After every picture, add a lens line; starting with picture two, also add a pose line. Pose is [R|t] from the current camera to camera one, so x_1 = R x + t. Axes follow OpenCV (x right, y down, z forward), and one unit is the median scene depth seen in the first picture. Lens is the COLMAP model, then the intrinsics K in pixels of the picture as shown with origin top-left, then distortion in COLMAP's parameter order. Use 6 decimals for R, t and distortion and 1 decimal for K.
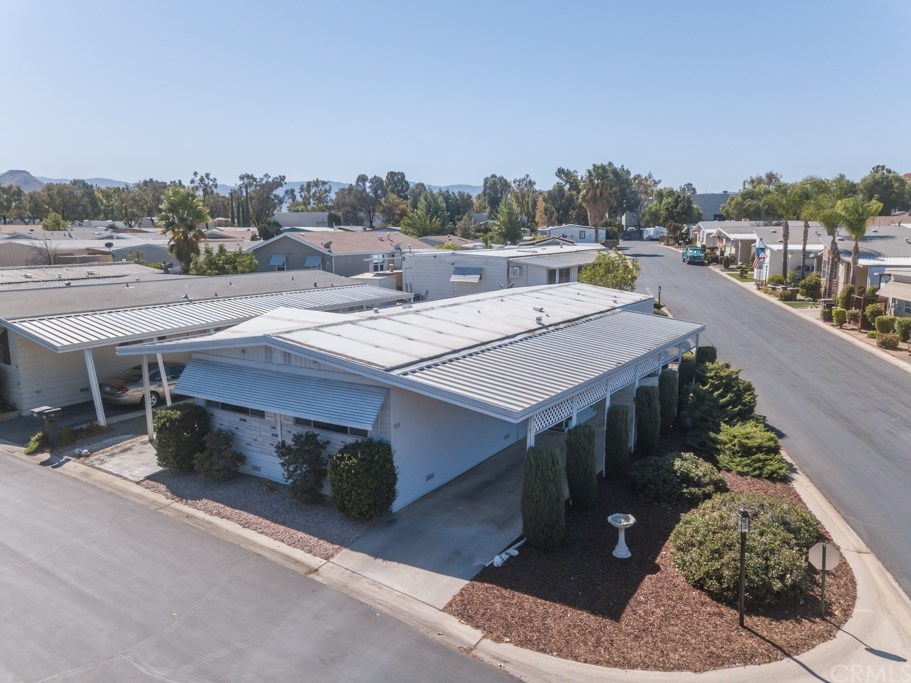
lens RADIAL K [[691.2, 0, 458.3], [0, 691.2, 361.3], [0, 0, 1]] dist [0.009311, 0.044176]
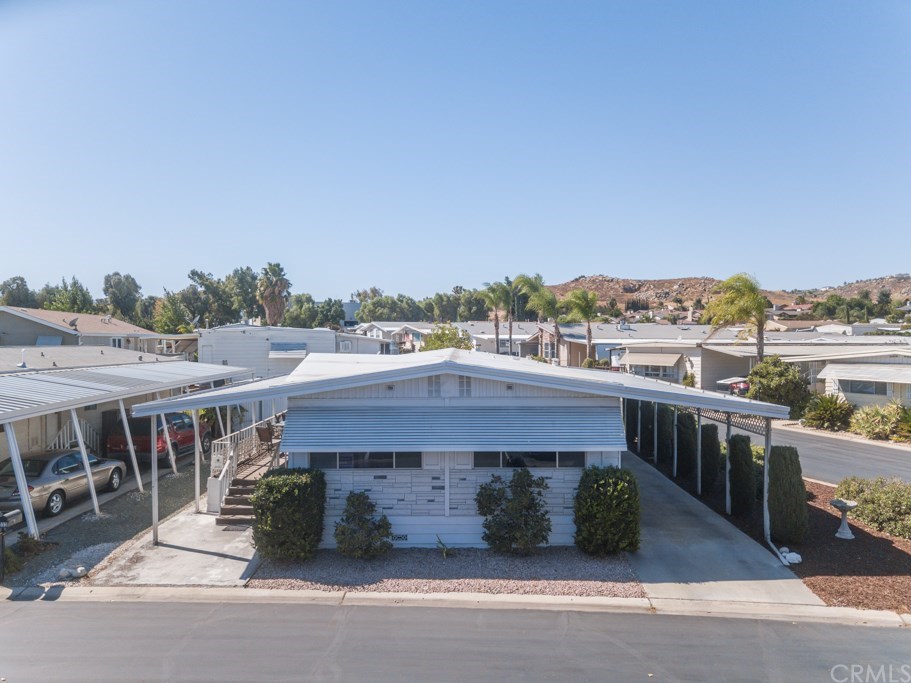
lens RADIAL K [[691.2, 0, 458.3], [0, 691.2, 361.3], [0, 0, 1]] dist [0.009311, 0.044176]
pose [[0.838867, -0.015460, 0.544116, -0.601649], [0.101963, 0.986366, -0.129172, 0.059462], [-0.534701, 0.163838, 0.829007, 0.252261]]
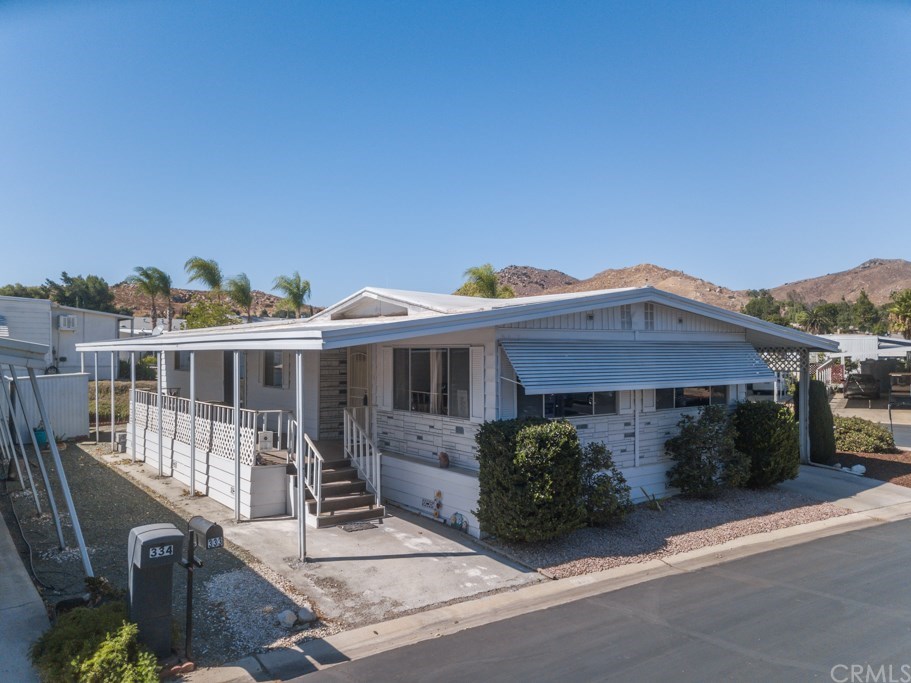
lens RADIAL K [[691.2, 0, 458.3], [0, 691.2, 361.3], [0, 0, 1]] dist [0.009311, 0.044176]
pose [[0.352570, -0.009953, 0.935733, -0.863603], [0.177277, 0.982547, -0.056344, 0.037053], [-0.918840, 0.185749, 0.348181, 0.790080]]
